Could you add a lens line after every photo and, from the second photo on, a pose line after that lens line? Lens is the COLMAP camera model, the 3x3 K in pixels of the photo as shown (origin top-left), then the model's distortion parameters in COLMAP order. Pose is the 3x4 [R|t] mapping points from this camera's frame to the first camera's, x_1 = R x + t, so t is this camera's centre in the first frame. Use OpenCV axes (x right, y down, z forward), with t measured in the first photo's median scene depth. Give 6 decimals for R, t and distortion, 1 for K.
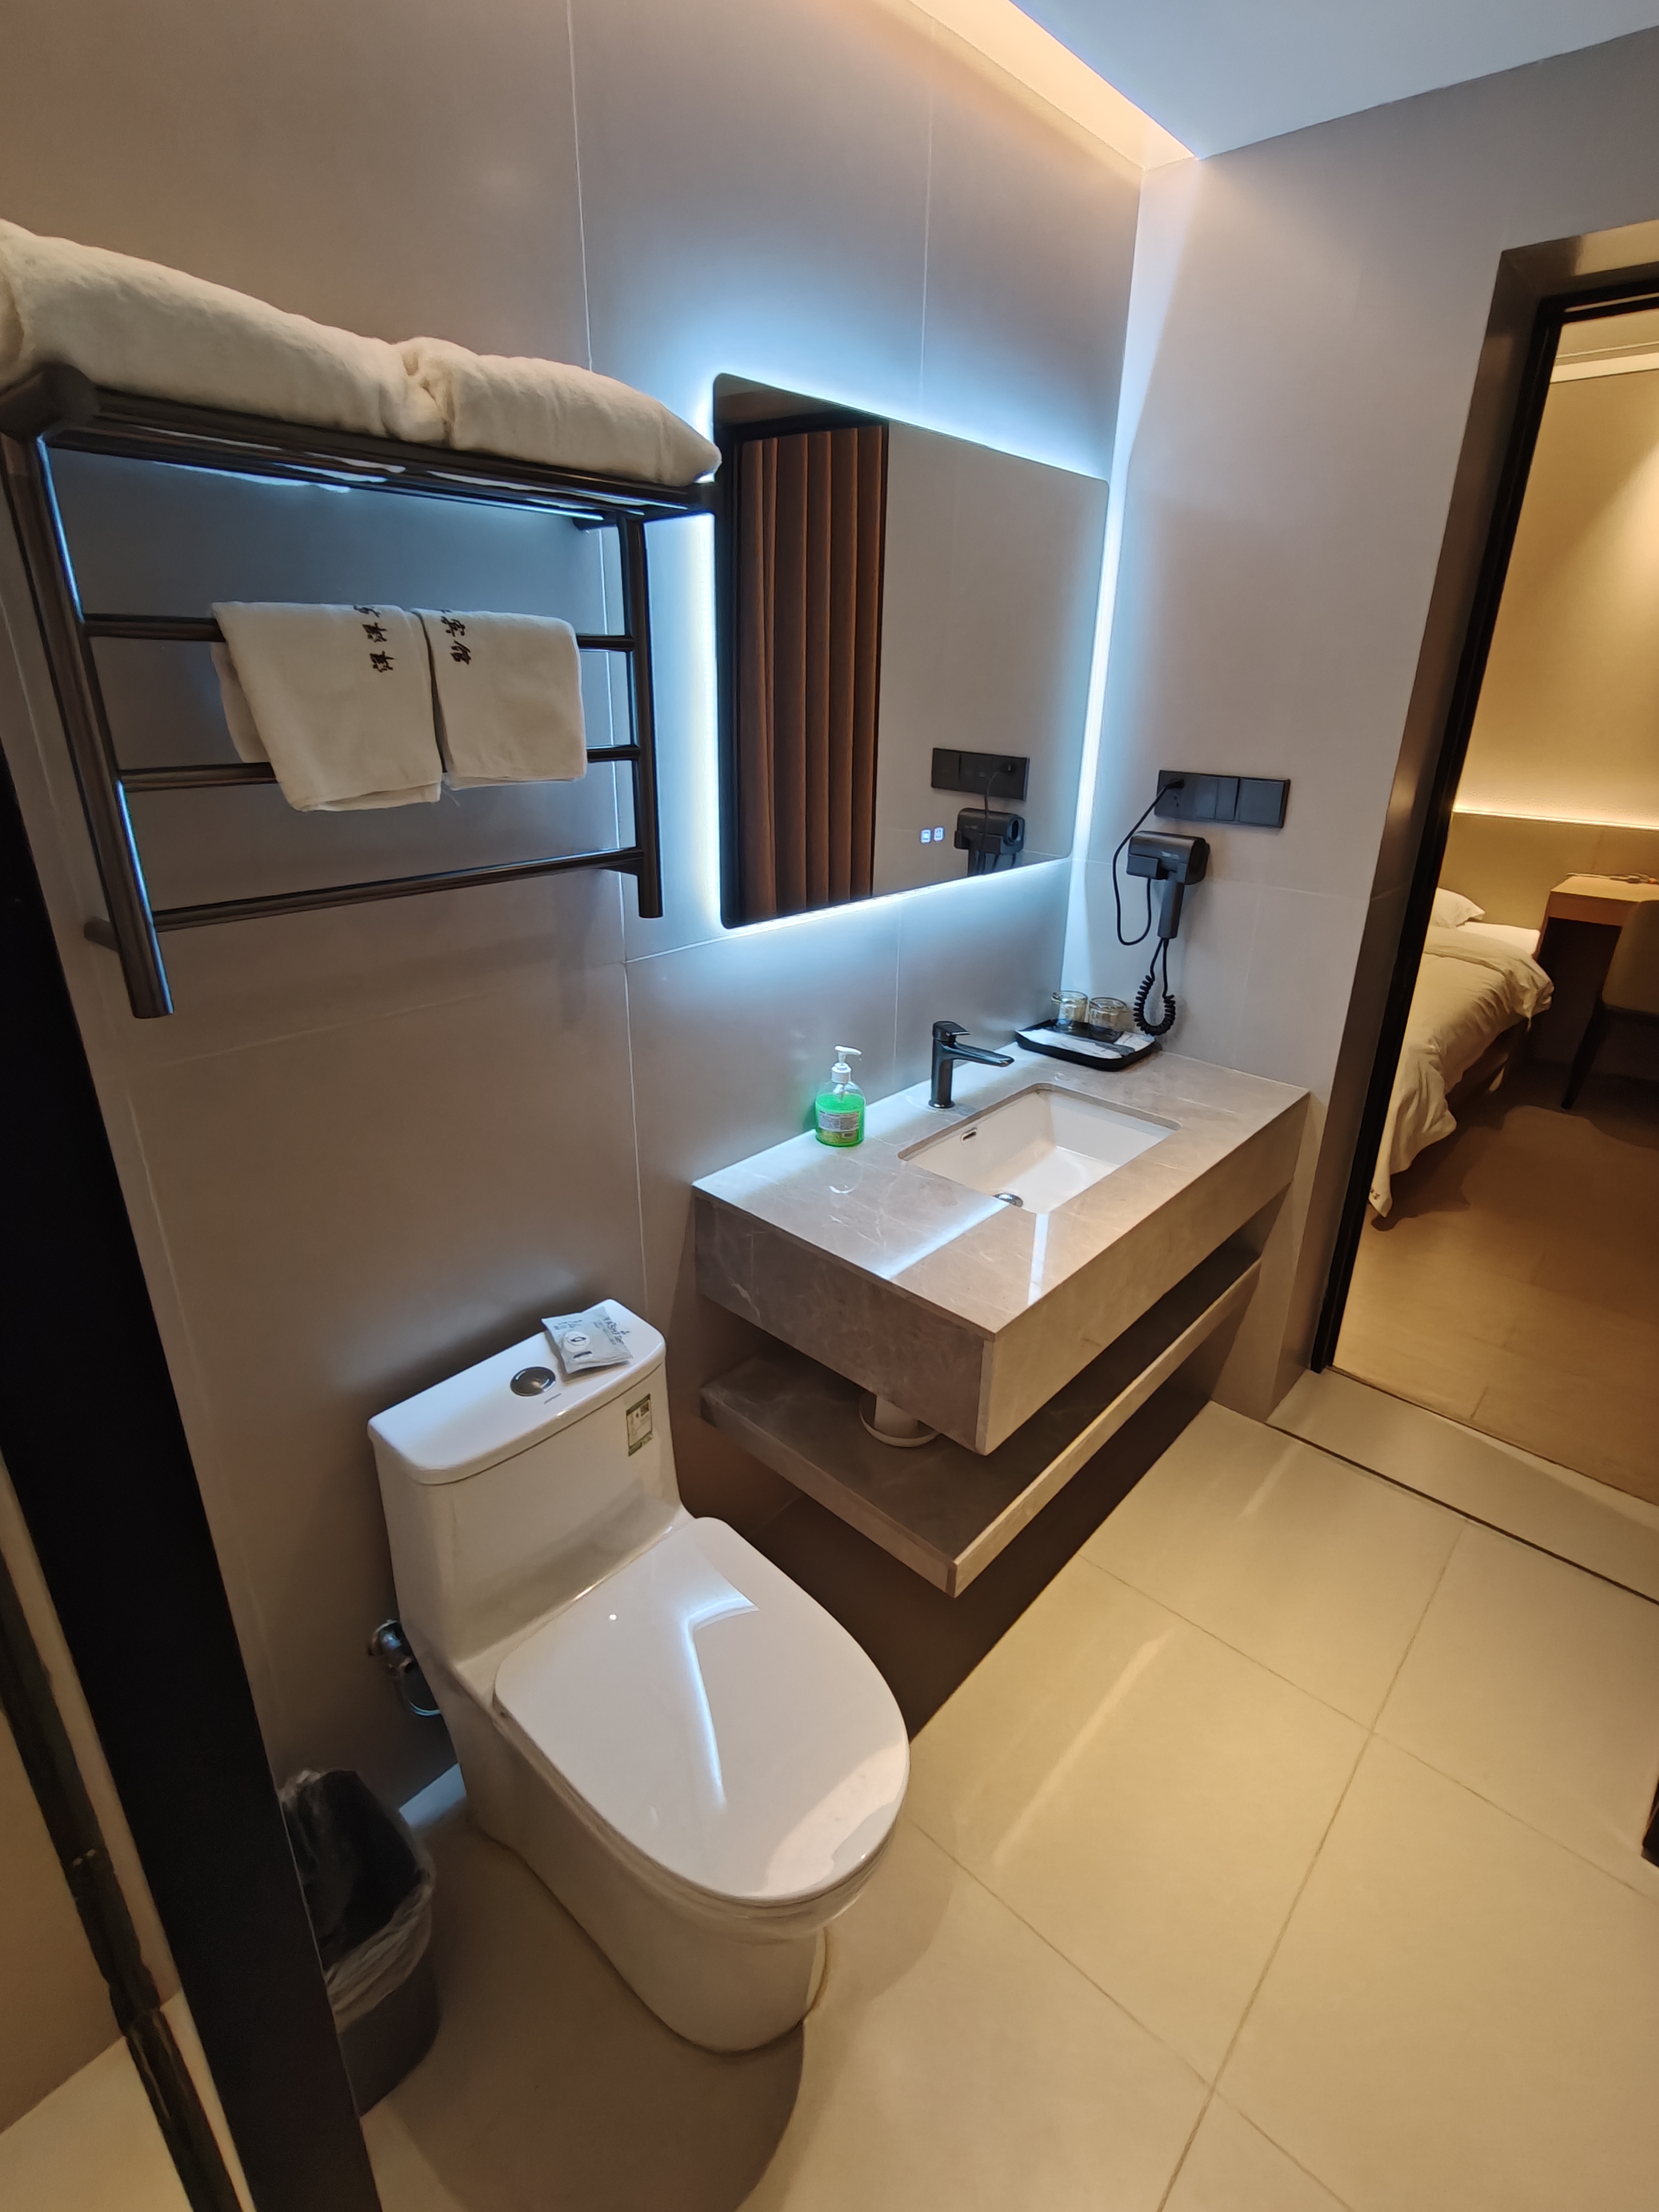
lens RADIAL K [[1048.9, 0, 839.6], [0, 1048.9, 1090.2], [0, 0, 1]] dist [0.001375, 0.001360]
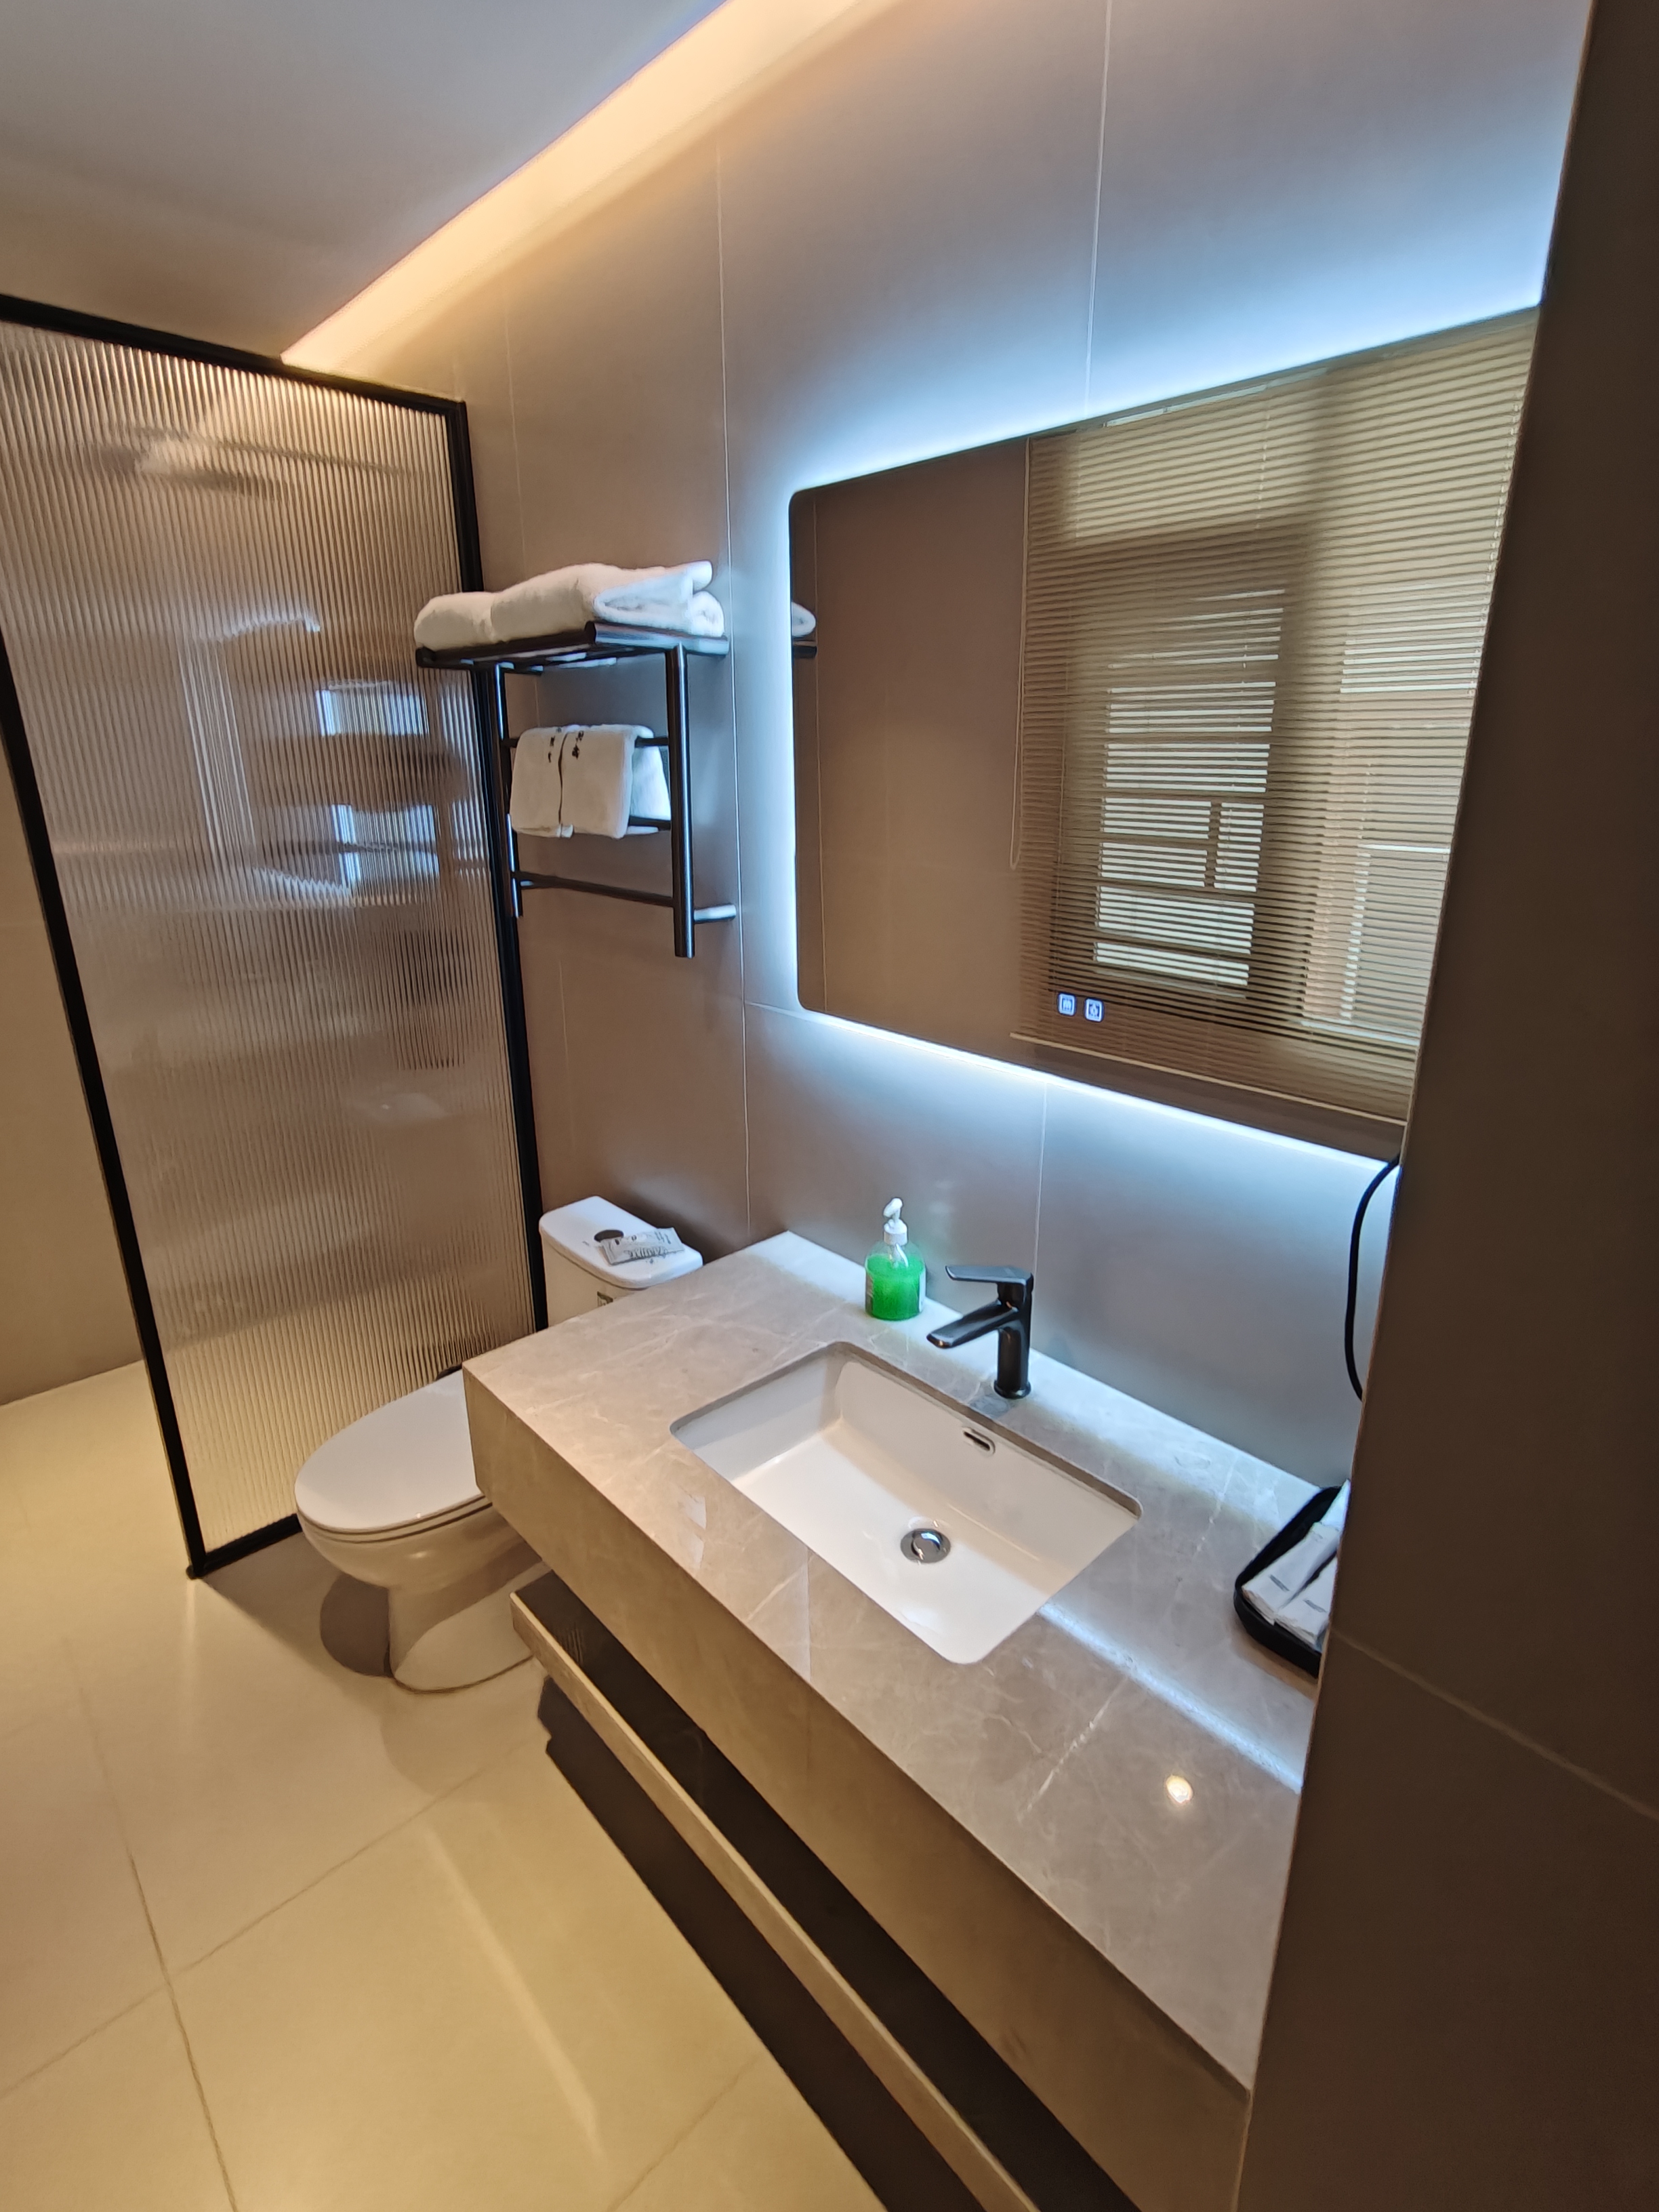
lens RADIAL K [[1048.9, 0, 839.6], [0, 1048.9, 1090.2], [0, 0, 1]] dist [0.001375, 0.001360]
pose [[-0.086374, 0.288934, -0.953445, 0.613354], [-0.377472, 0.876177, 0.299715, -0.278156], [0.921984, 0.385786, 0.033386, 0.706776]]
